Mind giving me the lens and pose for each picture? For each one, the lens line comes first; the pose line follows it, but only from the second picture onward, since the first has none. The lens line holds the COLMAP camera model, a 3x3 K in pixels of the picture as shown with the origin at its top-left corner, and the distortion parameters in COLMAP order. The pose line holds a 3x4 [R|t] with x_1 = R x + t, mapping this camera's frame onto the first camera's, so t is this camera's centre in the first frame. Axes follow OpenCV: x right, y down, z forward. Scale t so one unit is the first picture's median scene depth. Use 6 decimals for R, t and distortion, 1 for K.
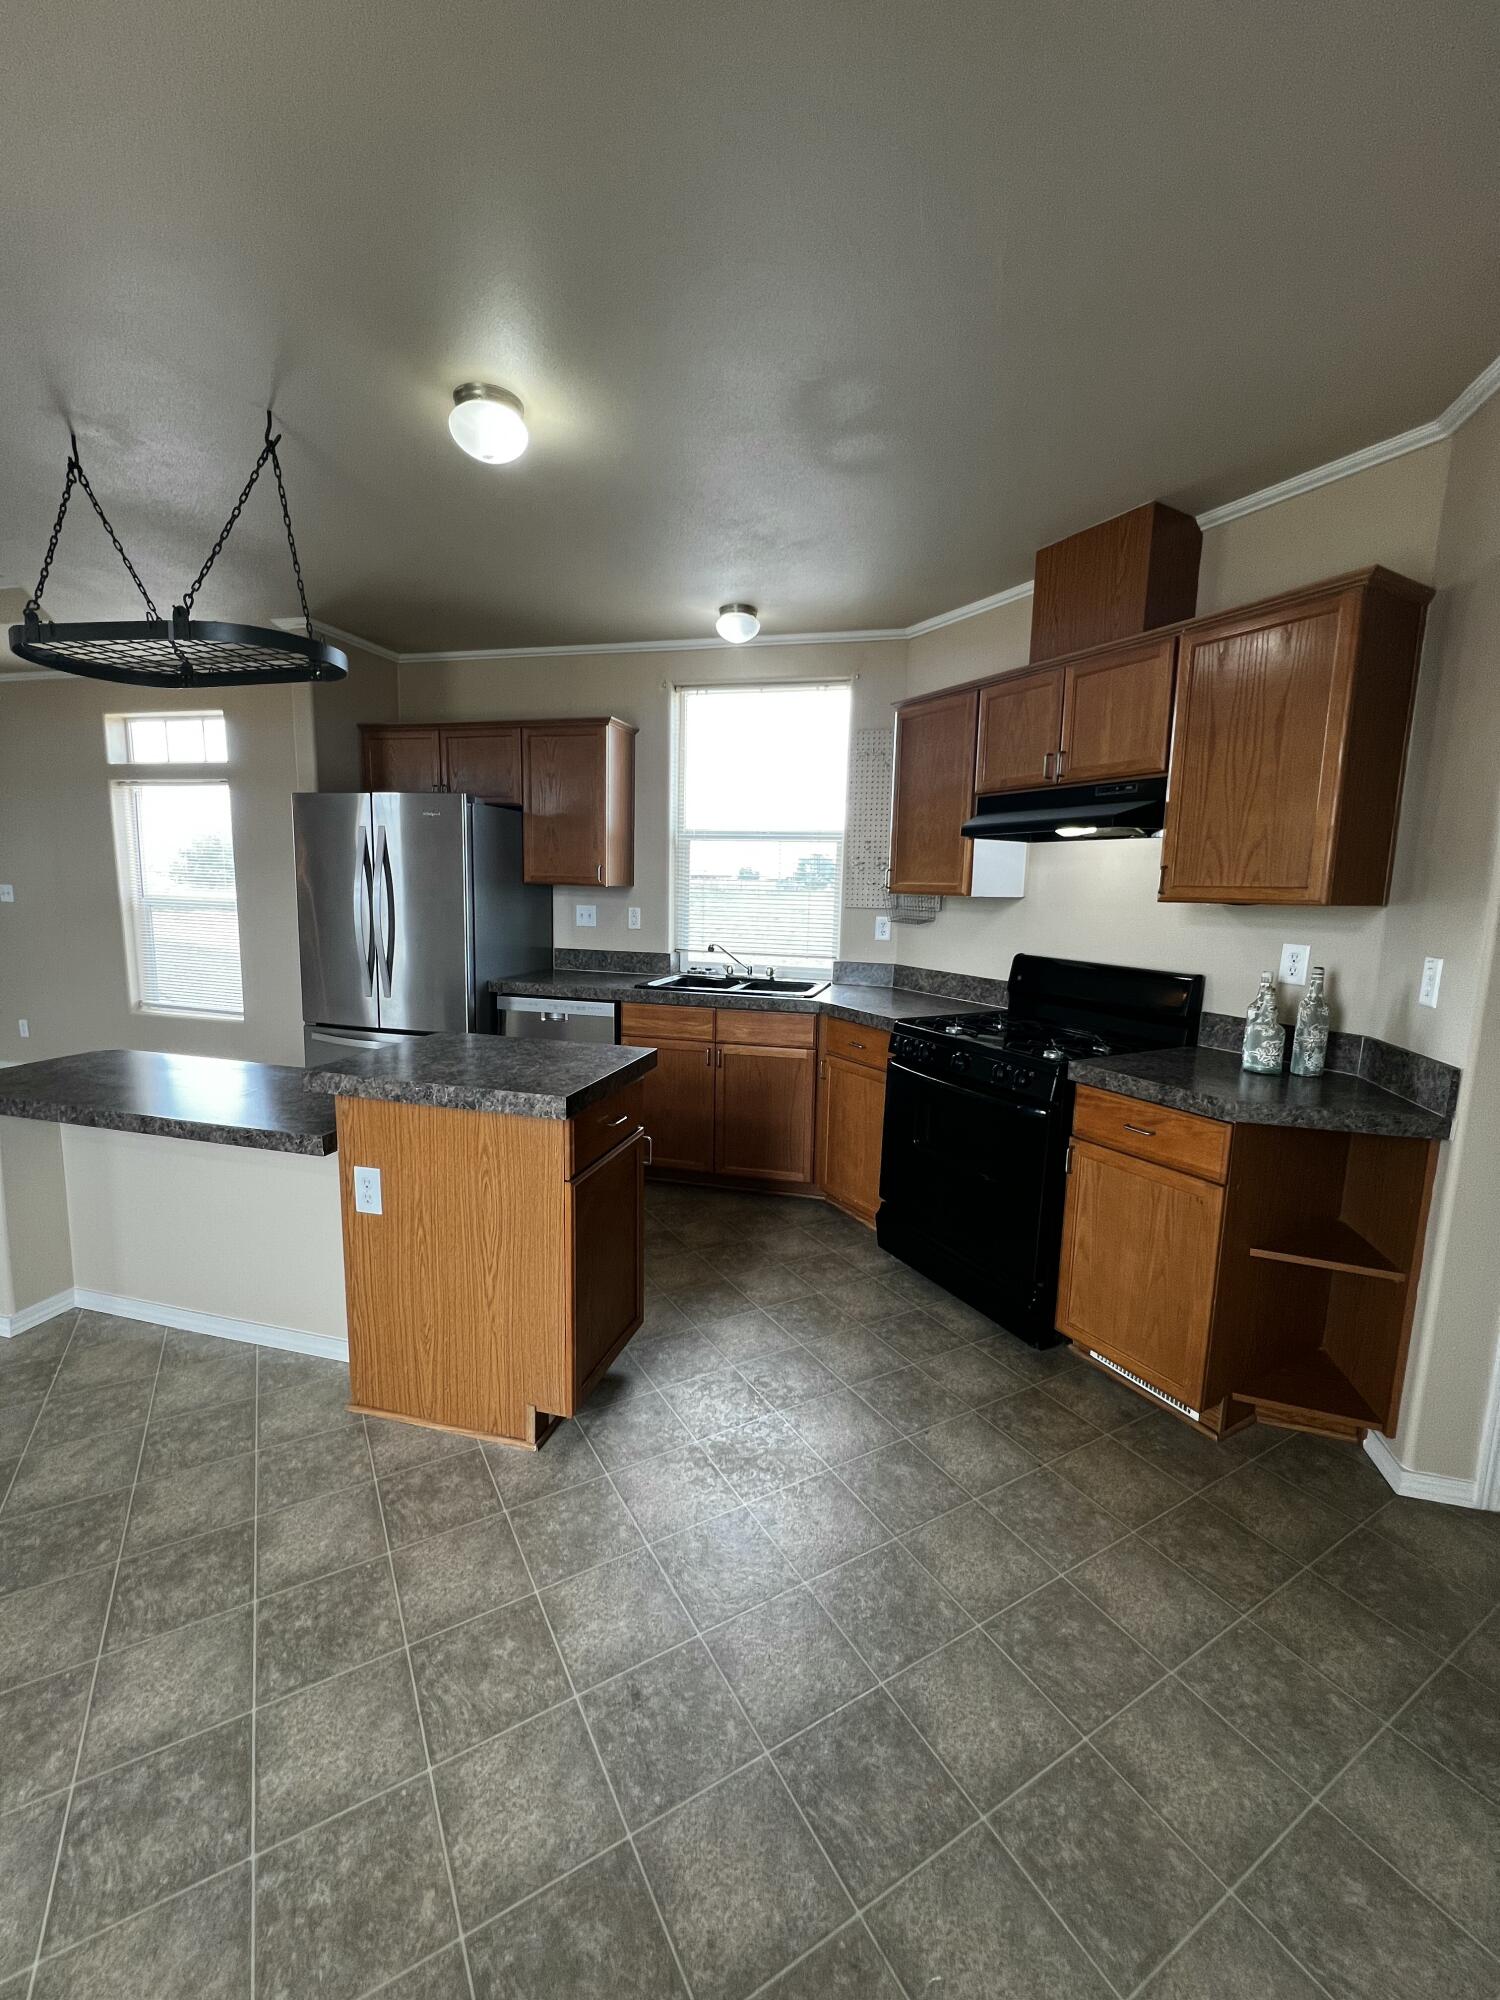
lens RADIAL K [[799.5, 0, 755.4], [0, 799.5, 996.9], [0, 0, 1]] dist [-0.004132, 0.000725]
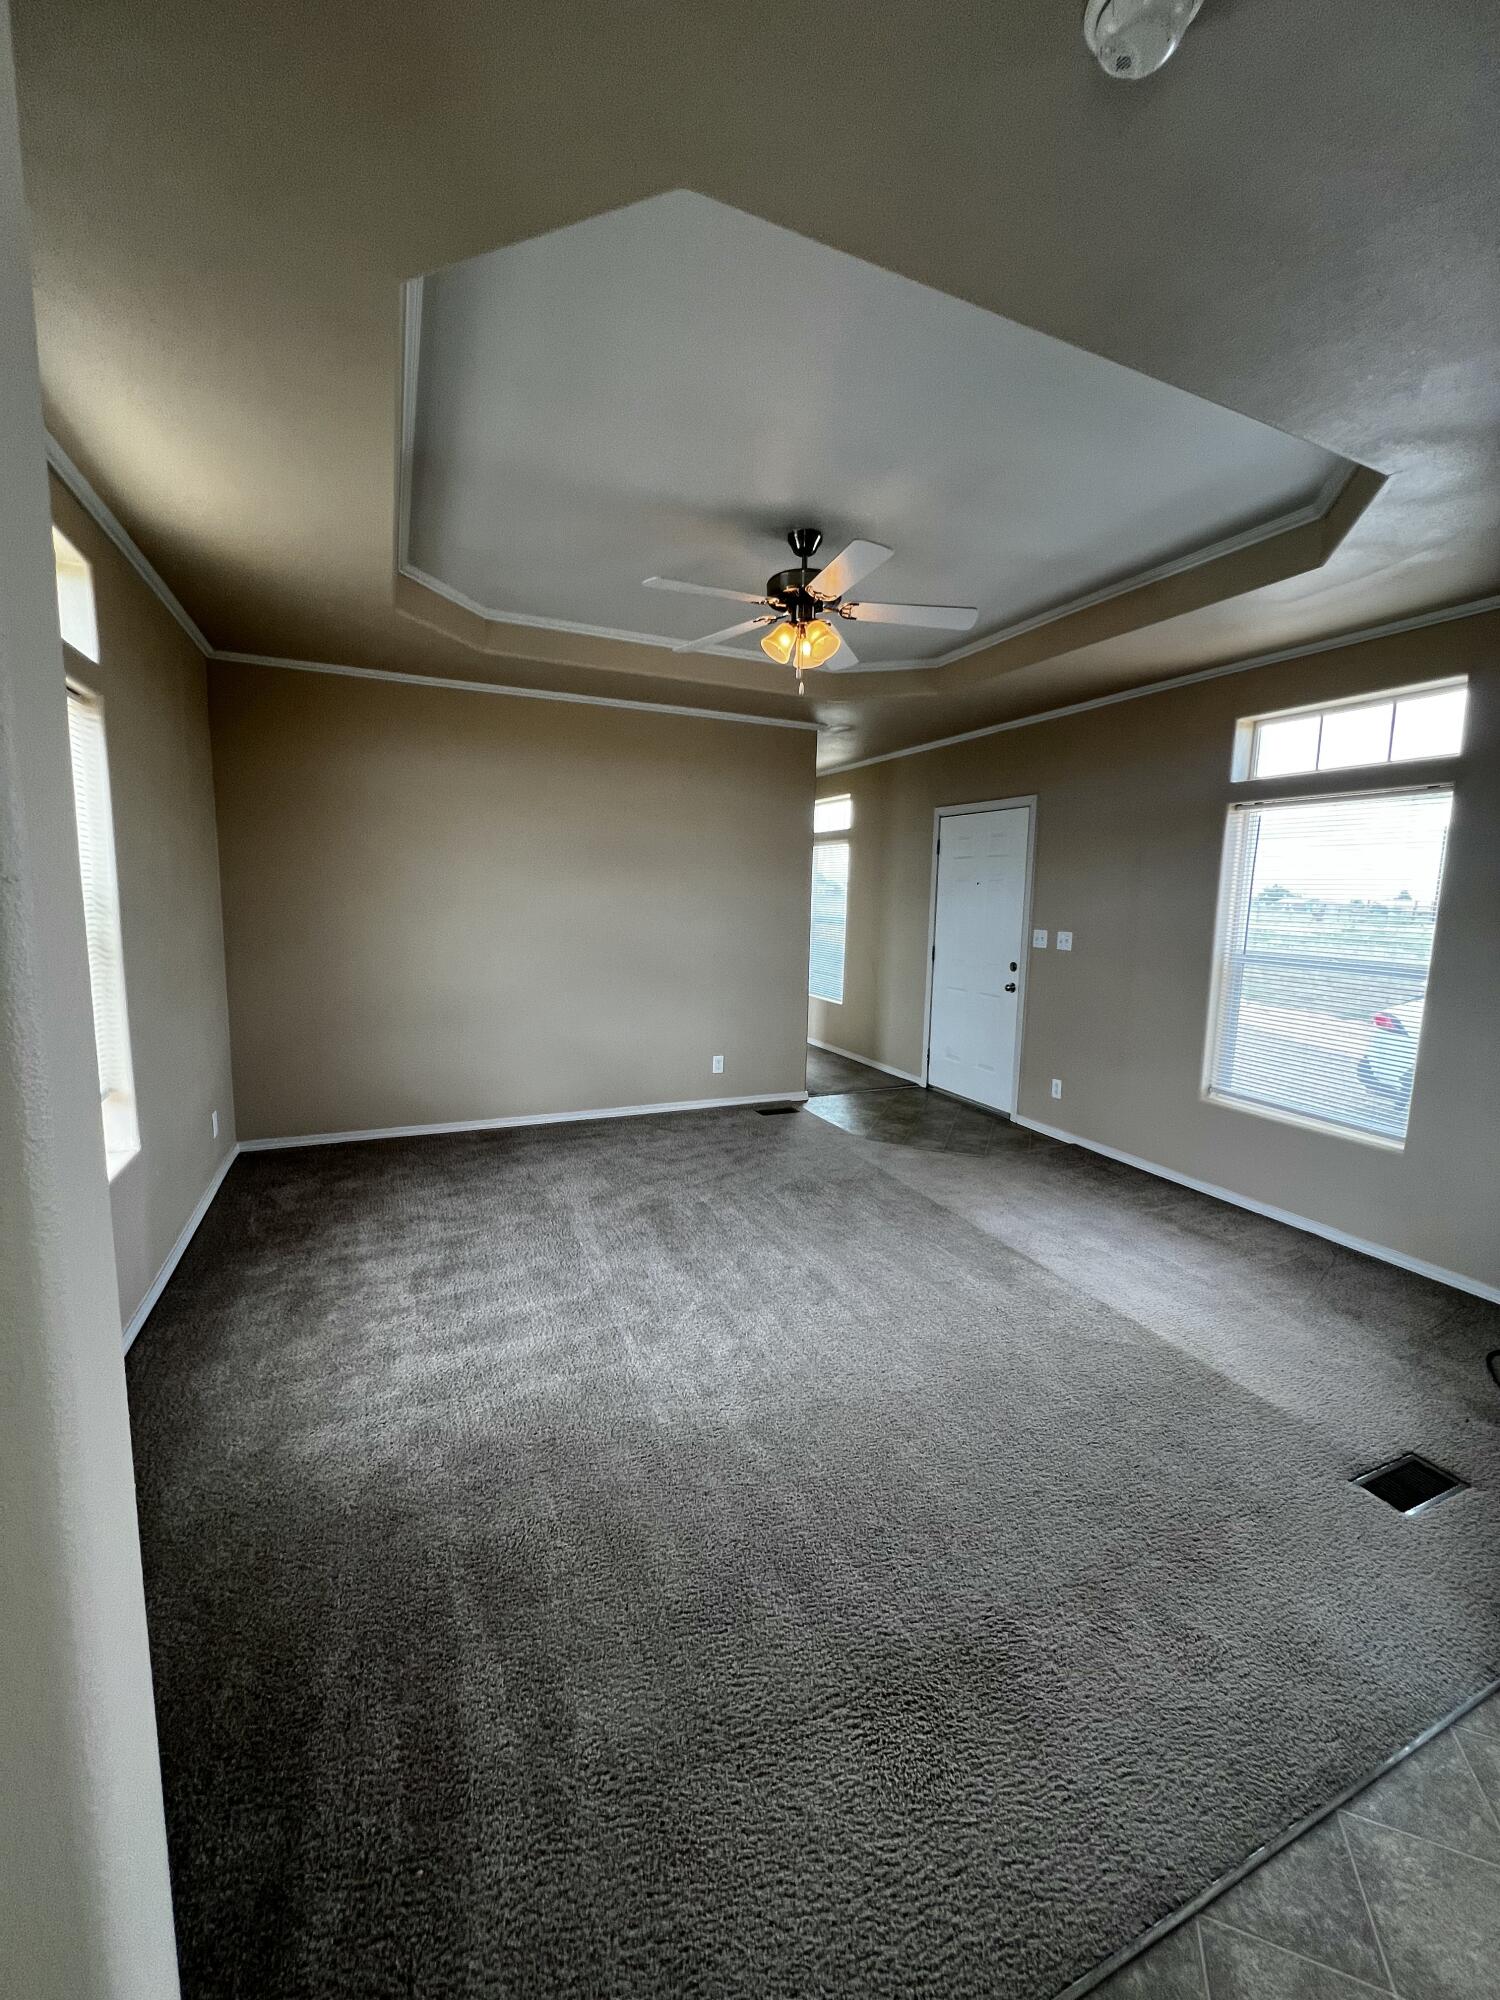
lens RADIAL K [[799.5, 0, 754.7], [0, 799.5, 997.9], [0, 0, 1]] dist [-0.004132, 0.000725]
pose [[0.626312, 0.091600, -0.774172, -0.846285], [-0.119936, 0.992572, 0.020412, -0.077981], [0.770291, 0.080067, 0.632646, 0.294870]]
